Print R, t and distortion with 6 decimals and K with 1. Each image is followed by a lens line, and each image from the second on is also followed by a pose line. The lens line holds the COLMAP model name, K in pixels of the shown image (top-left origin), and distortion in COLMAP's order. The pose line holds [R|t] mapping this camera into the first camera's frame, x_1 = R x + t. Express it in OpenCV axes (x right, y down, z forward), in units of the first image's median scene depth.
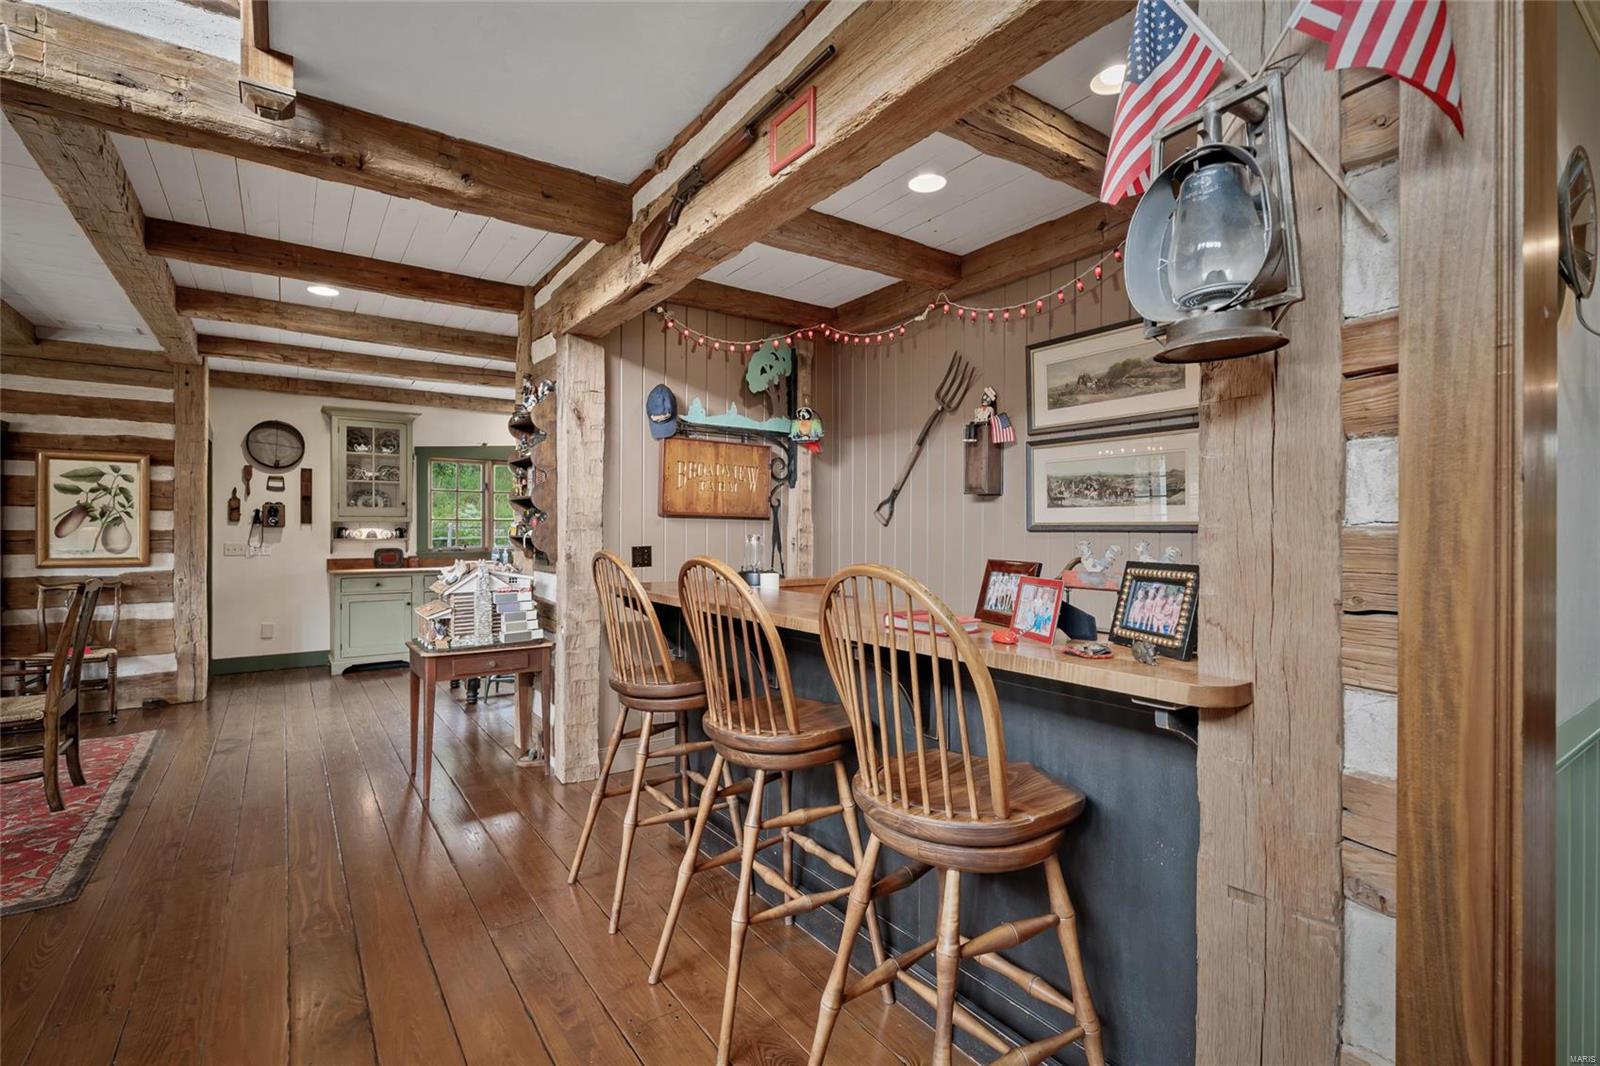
lens RADIAL K [[708.7, 0, 793.4], [0, 708.7, 536.9], [0, 0, 1]] dist [-0.003776, 0.000687]
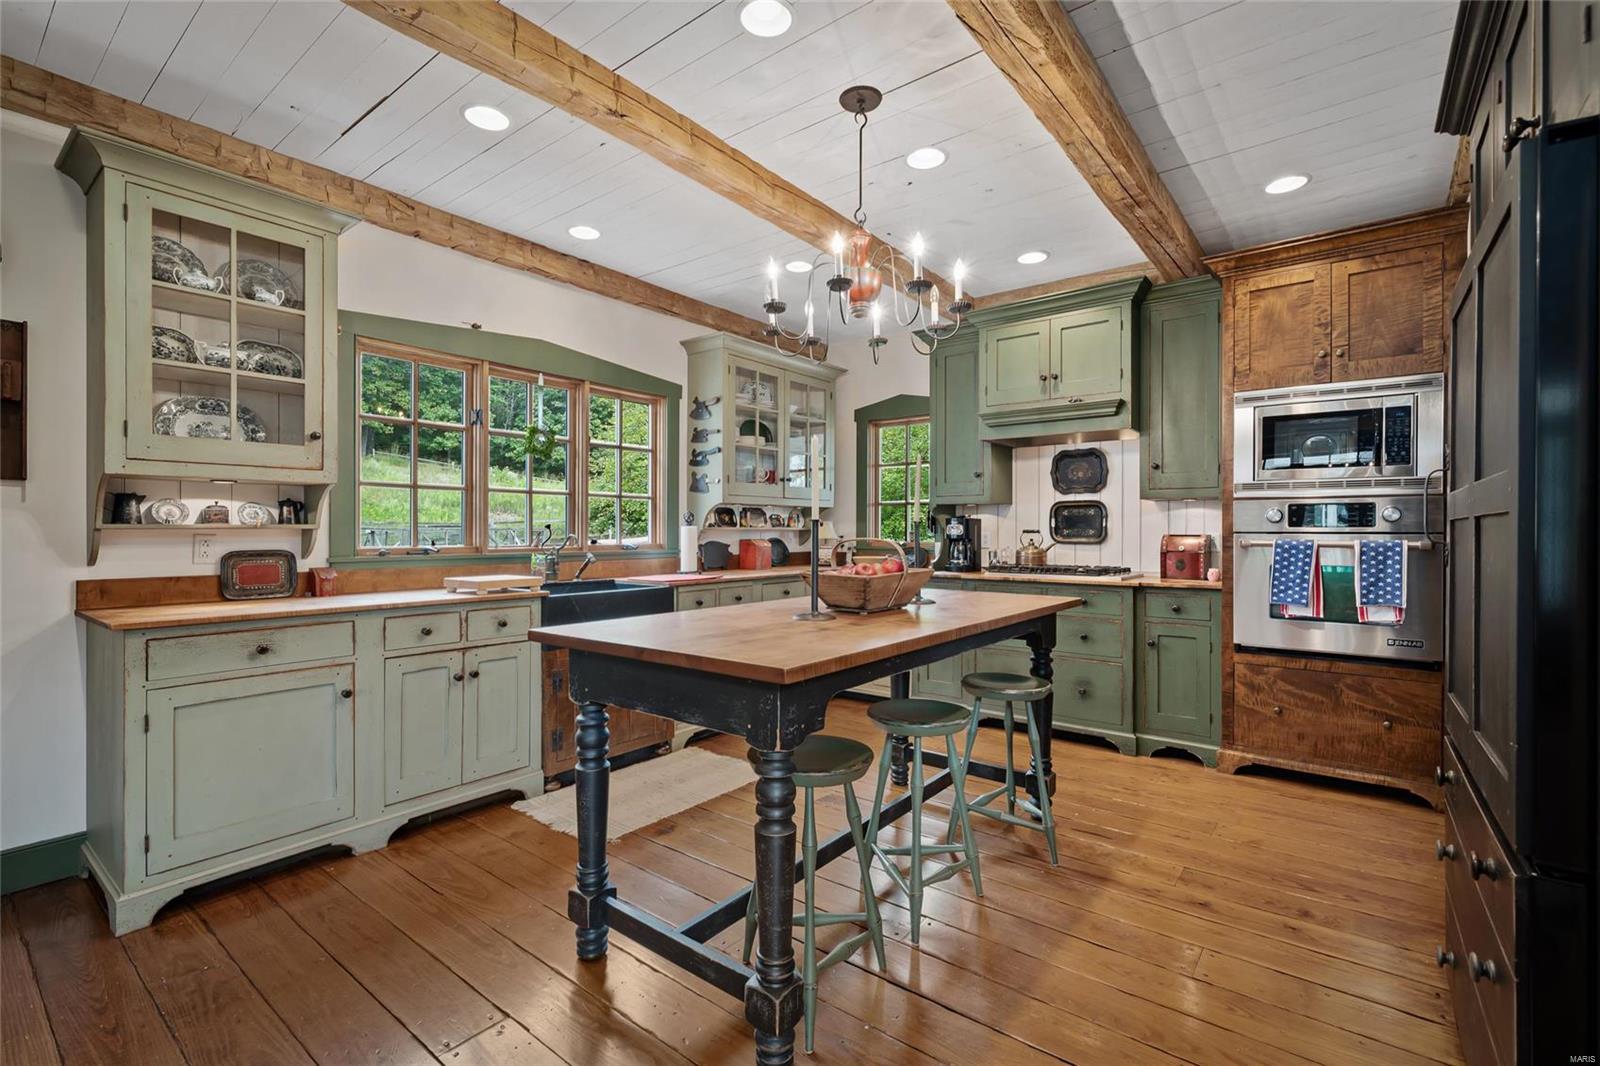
lens RADIAL K [[708.7, 0, 797.5], [0, 708.7, 531.3], [0, 0, 1]] dist [-0.003776, 0.000687]
pose [[0.959546, -0.000141, 0.281550, -0.398357], [0.002177, 0.999974, -0.006919, 0.009158], [-0.281542, 0.007252, 0.959522, 0.539254]]
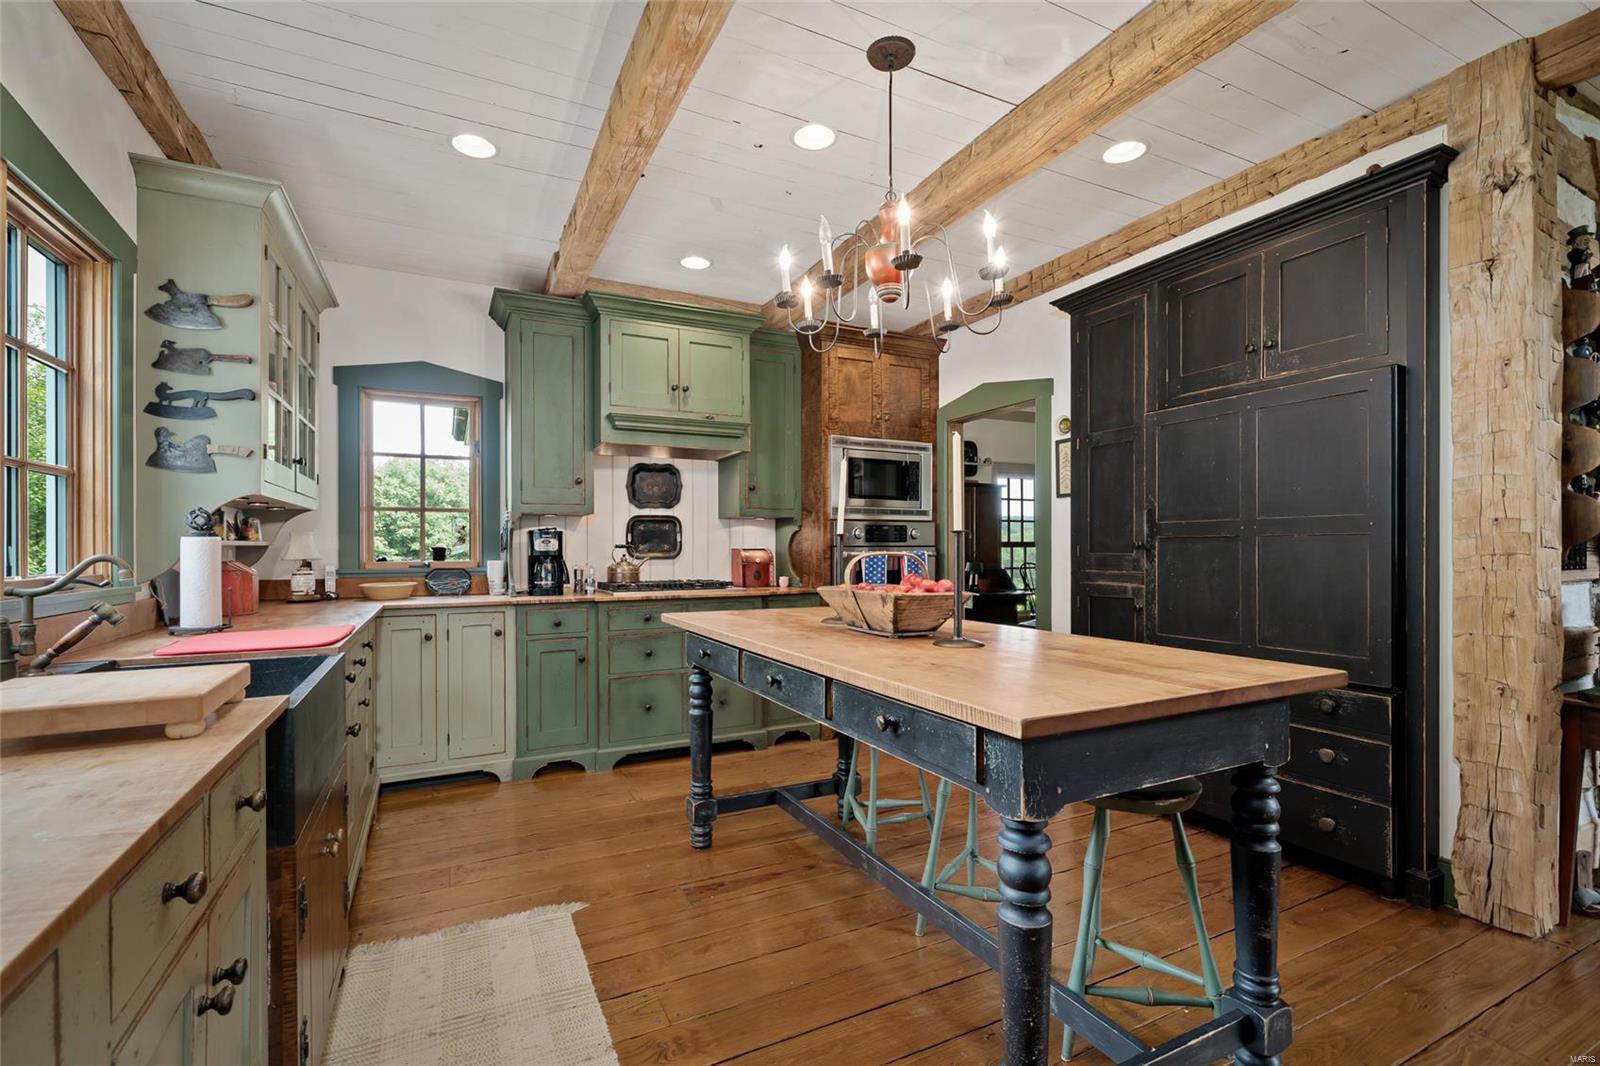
lens RADIAL K [[708.7, 0, 795.5], [0, 708.7, 546.6], [0, 0, 1]] dist [-0.003776, 0.000687]
pose [[0.158112, -0.001383, 0.987420, -0.584424], [0.010812, 0.999941, -0.000331, 0.007219], [-0.987362, 0.010728, 0.158117, 0.862242]]
